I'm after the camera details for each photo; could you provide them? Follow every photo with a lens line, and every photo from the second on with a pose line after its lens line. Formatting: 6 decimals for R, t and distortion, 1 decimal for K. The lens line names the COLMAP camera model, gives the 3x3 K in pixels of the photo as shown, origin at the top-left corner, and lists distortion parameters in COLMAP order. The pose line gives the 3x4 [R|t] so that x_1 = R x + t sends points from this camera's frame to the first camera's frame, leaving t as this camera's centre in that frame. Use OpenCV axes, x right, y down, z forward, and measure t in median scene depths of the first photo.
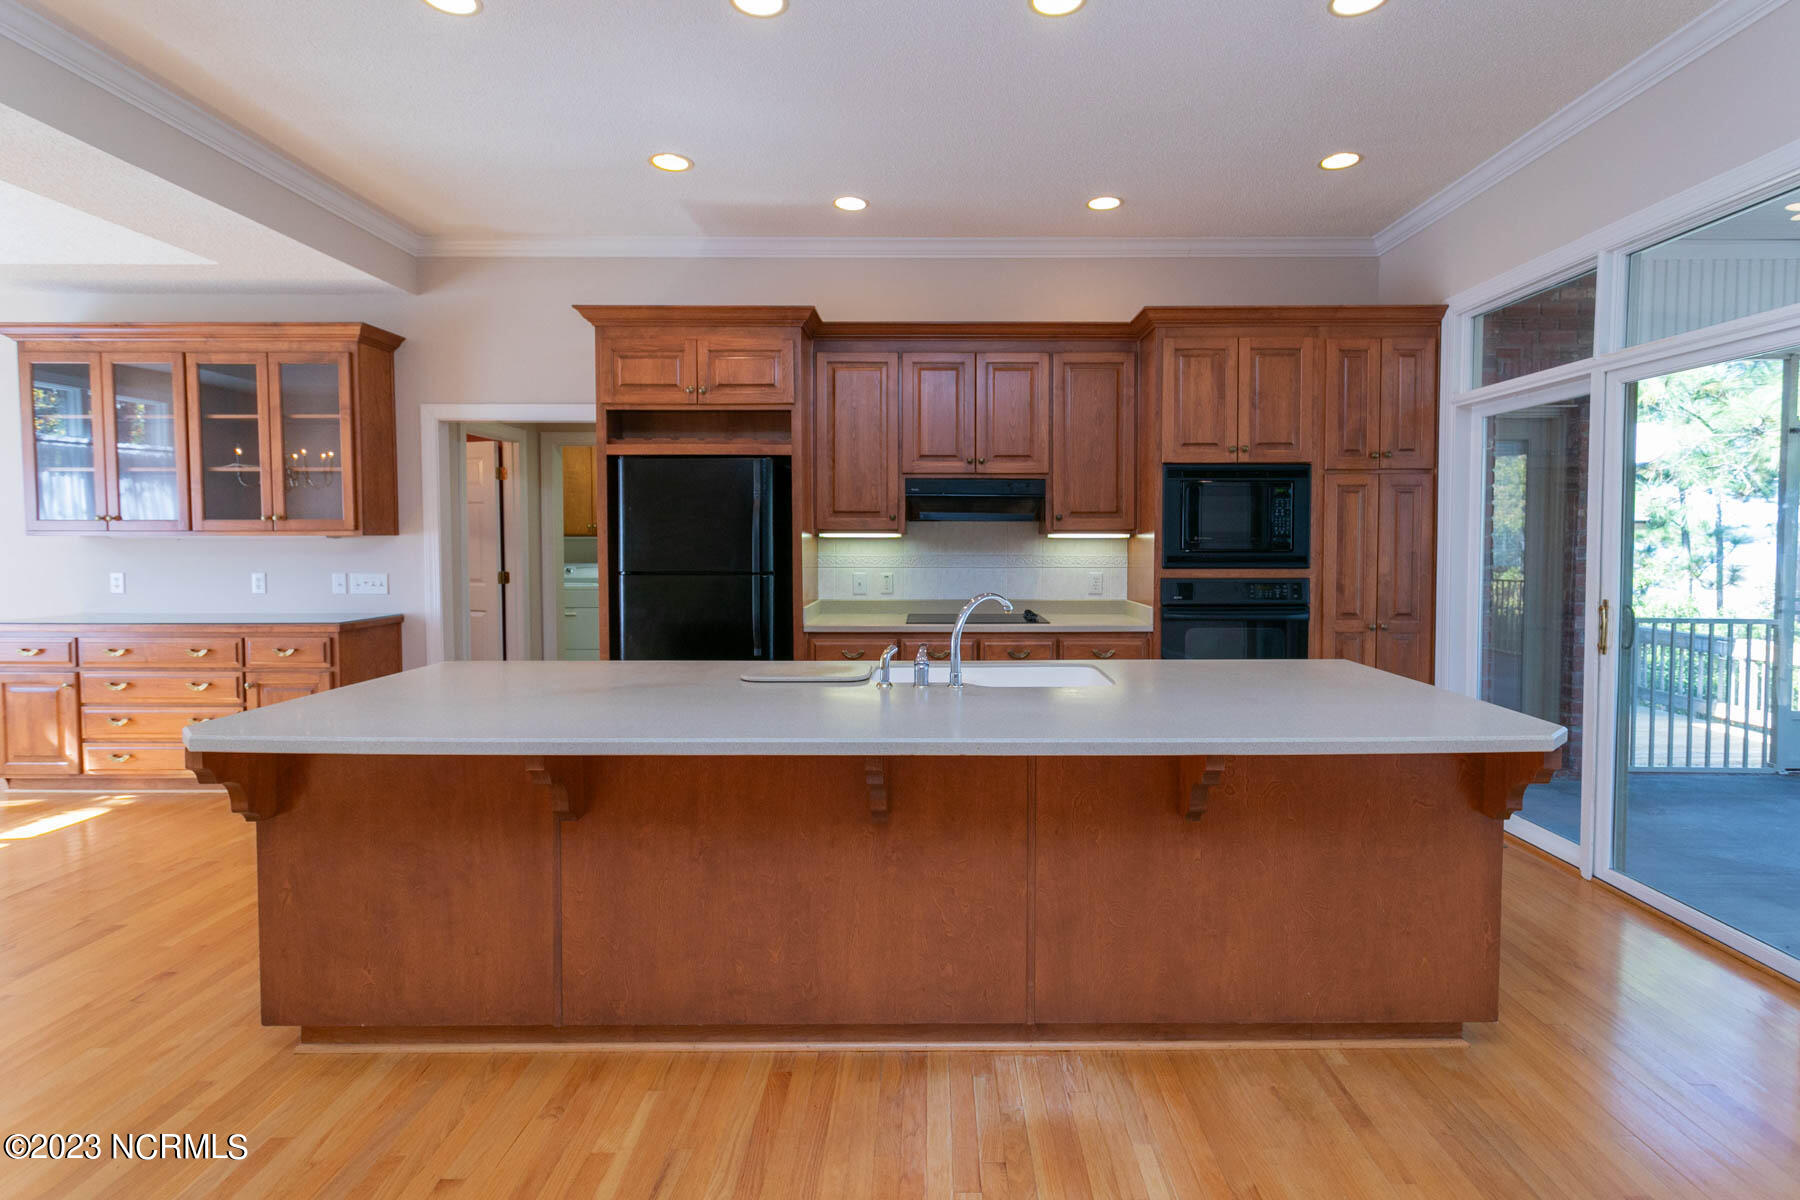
lens RADIAL K [[883.7, 0, 934.2], [0, 883.7, 573.0], [0, 0, 1]] dist [0.009090, -0.002961]
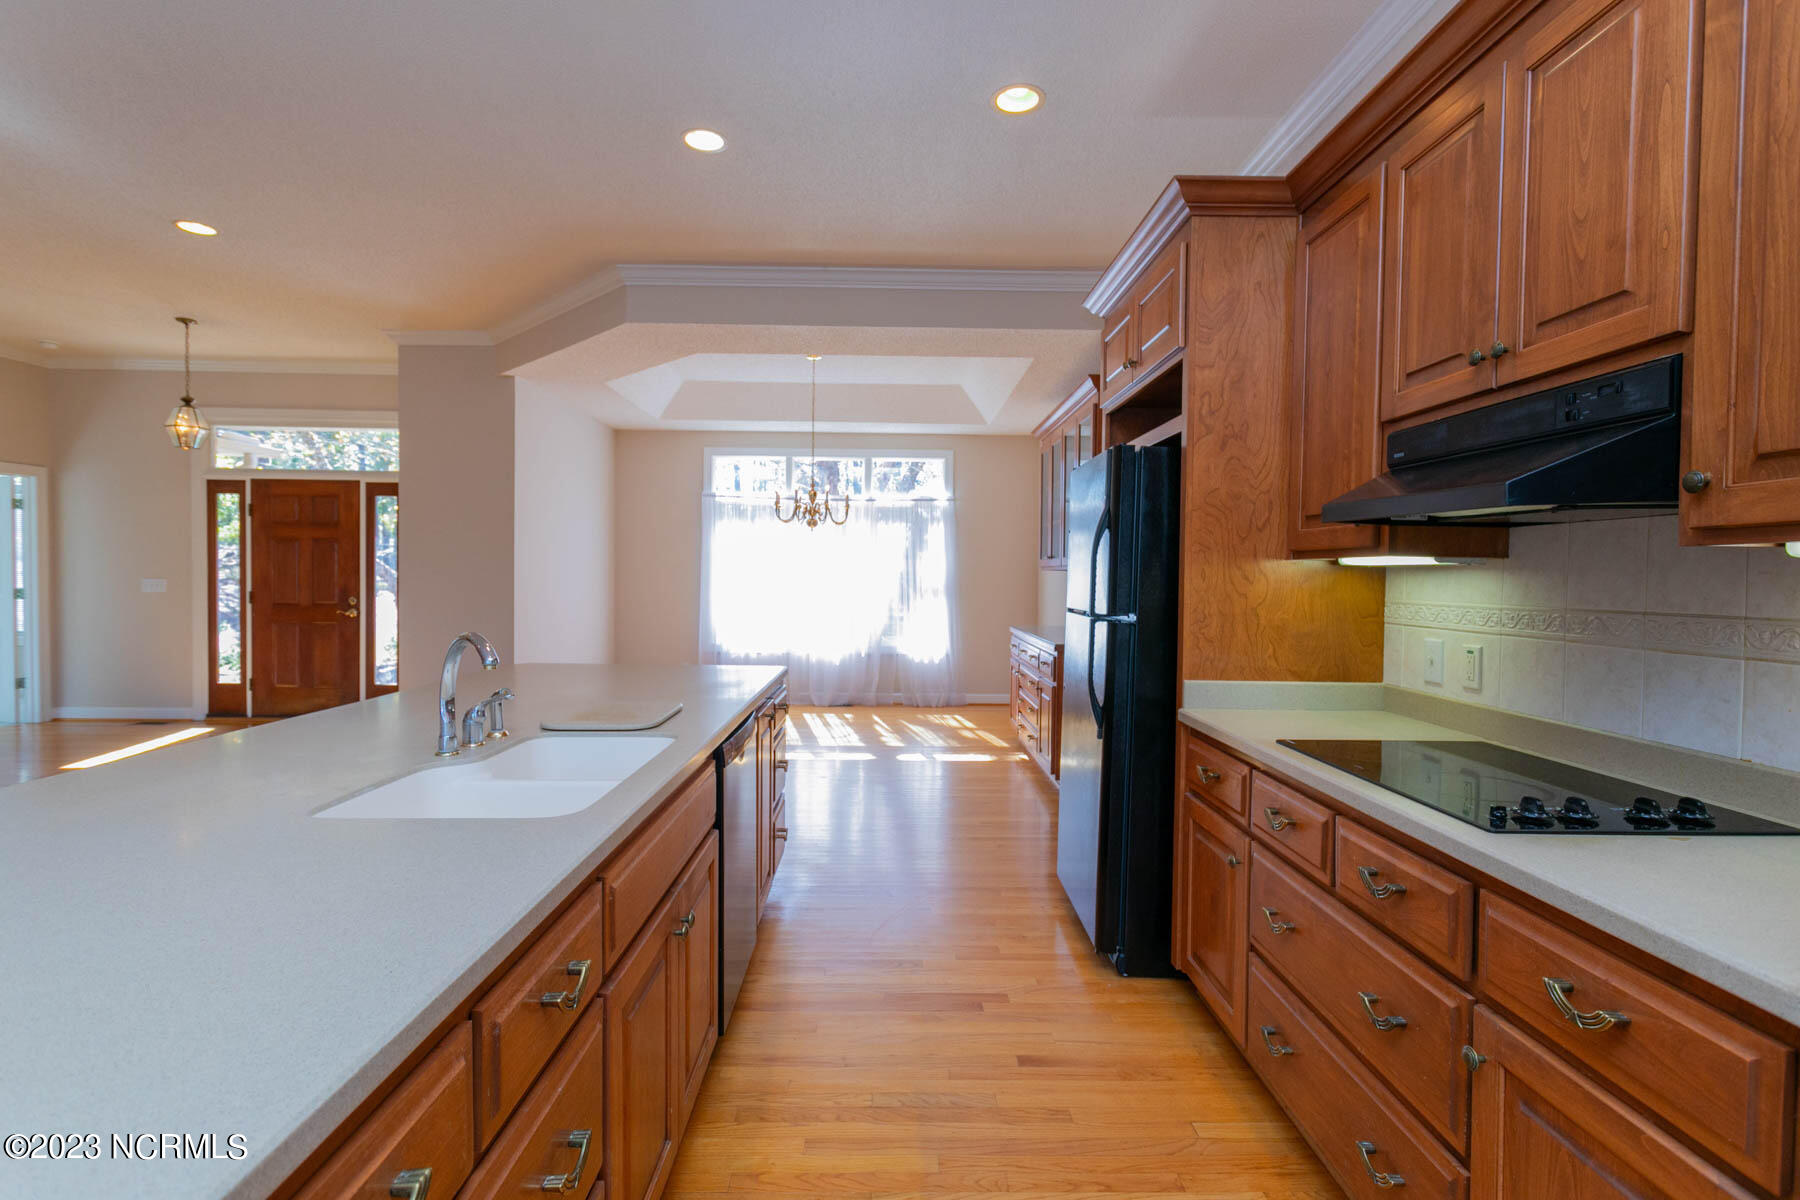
lens RADIAL K [[848.4, 0, 897.8], [0, 848.4, 596.0], [0, 0, 1]] dist [0.000332, 0.001291]
pose [[0.013699, 0.025554, -0.999580, 0.414964], [-0.051022, 0.998389, 0.024825, -0.022287], [0.998604, 0.050661, 0.014981, 0.773183]]
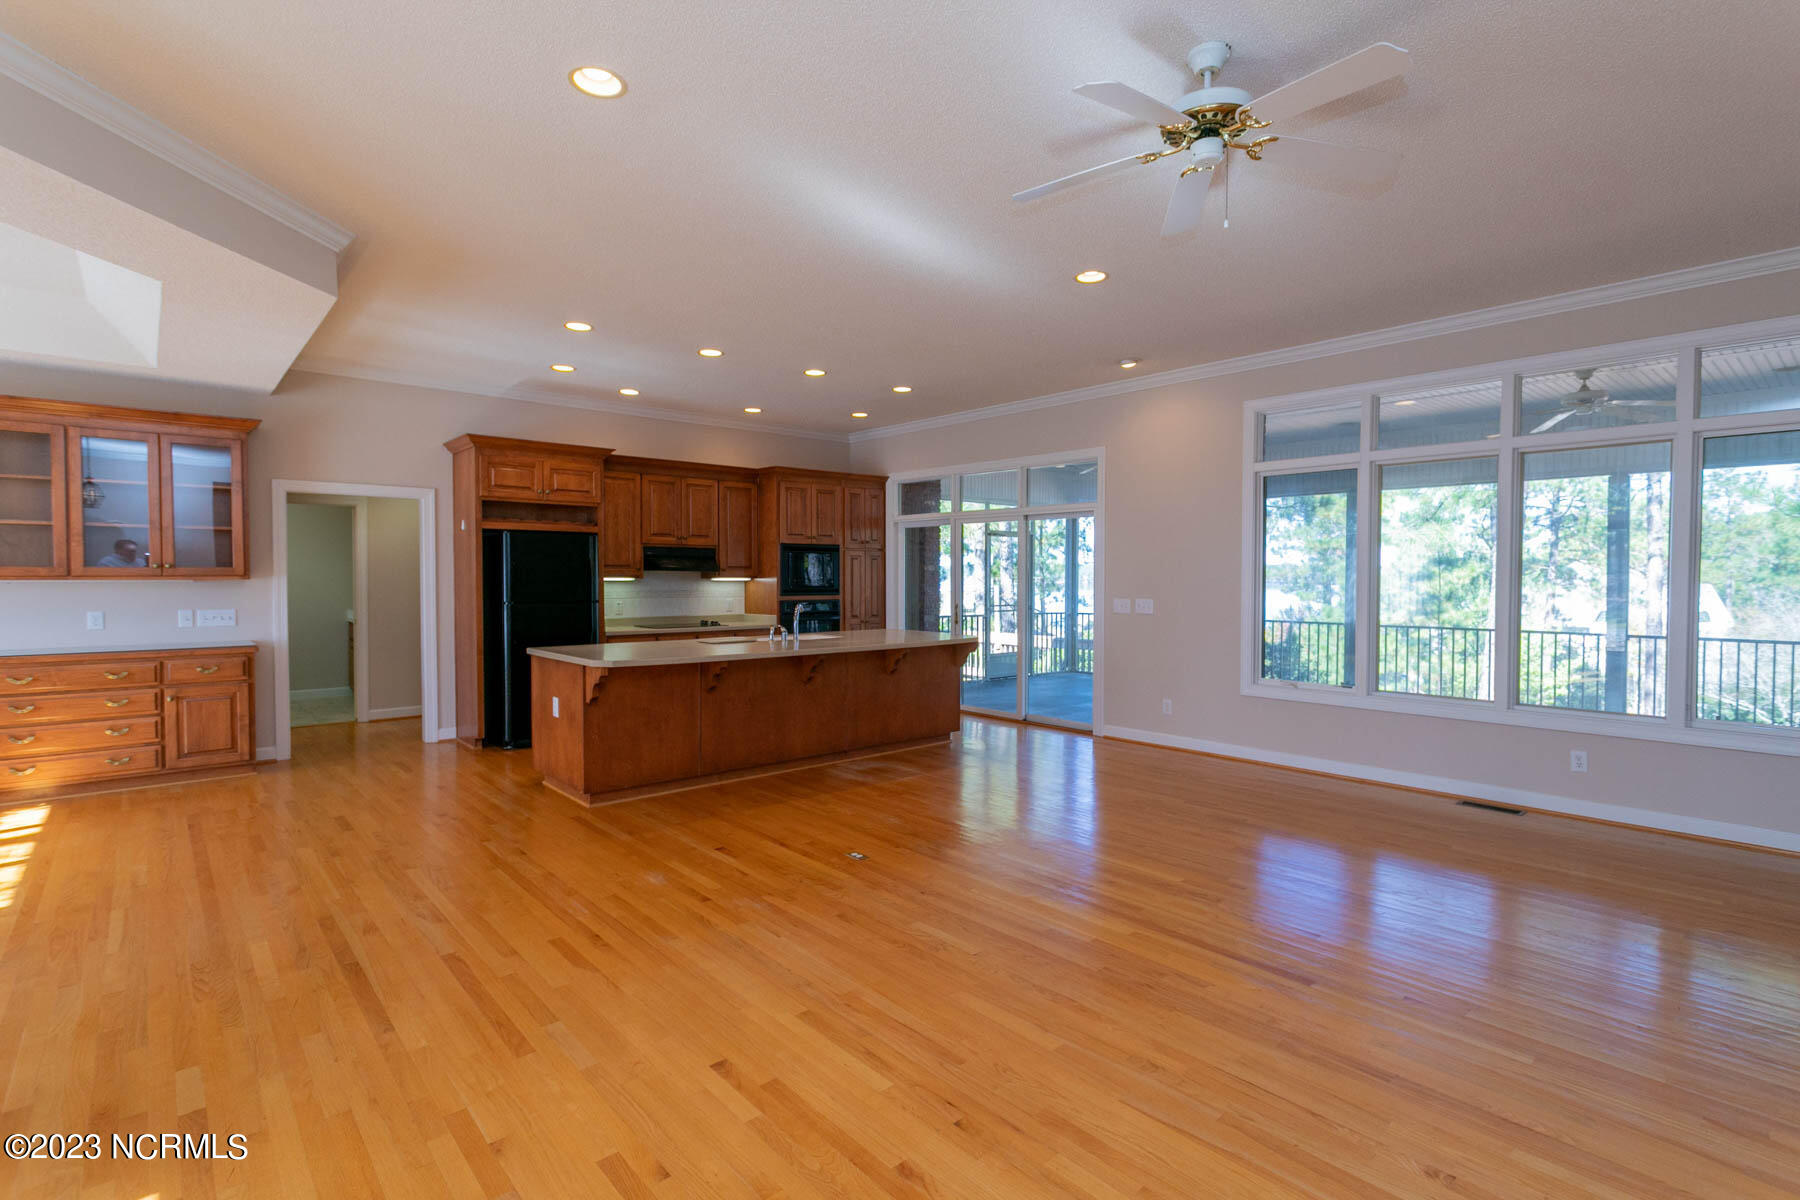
lens RADIAL K [[848.4, 0, 890.5], [0, 848.4, 595.9], [0, 0, 1]] dist [0.000332, 0.001291]
pose [[0.756860, -0.014132, 0.653424, -0.779925], [0.023985, 0.999693, -0.006160, 0.012456], [-0.653137, 0.020334, 0.756967, -0.591023]]
